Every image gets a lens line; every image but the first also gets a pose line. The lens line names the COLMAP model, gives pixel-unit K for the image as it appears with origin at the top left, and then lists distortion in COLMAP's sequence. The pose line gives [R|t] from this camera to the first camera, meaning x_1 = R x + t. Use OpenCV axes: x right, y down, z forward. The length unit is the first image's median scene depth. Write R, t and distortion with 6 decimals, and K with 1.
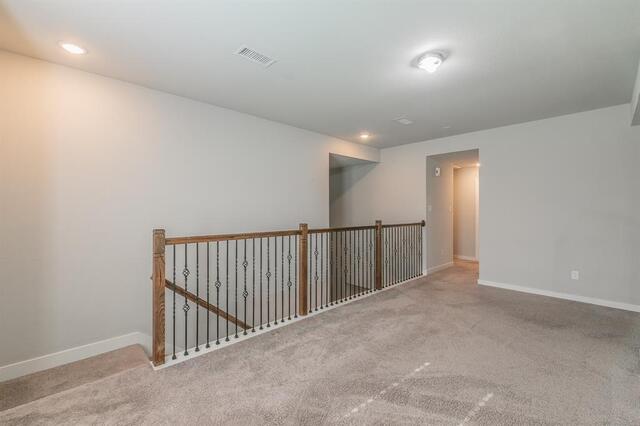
lens RADIAL K [[280.8, 0, 321.2], [0, 280.8, 211.1], [0, 0, 1]] dist [0.001214, 0.000099]
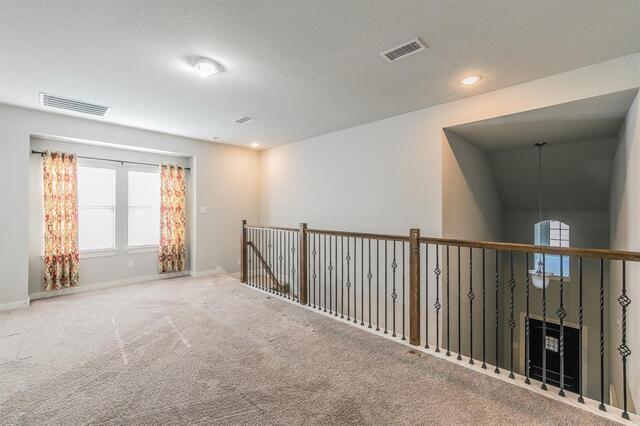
lens RADIAL K [[277.8, 0, 319.5], [0, 277.8, 208.6], [0, 0, 1]] dist [0.001074, -0.000080]
pose [[0.042436, -0.008355, -0.999064, 0.801493], [-0.015219, 0.999844, -0.009008, -0.002977], [0.998983, 0.015587, 0.042303, 0.769924]]
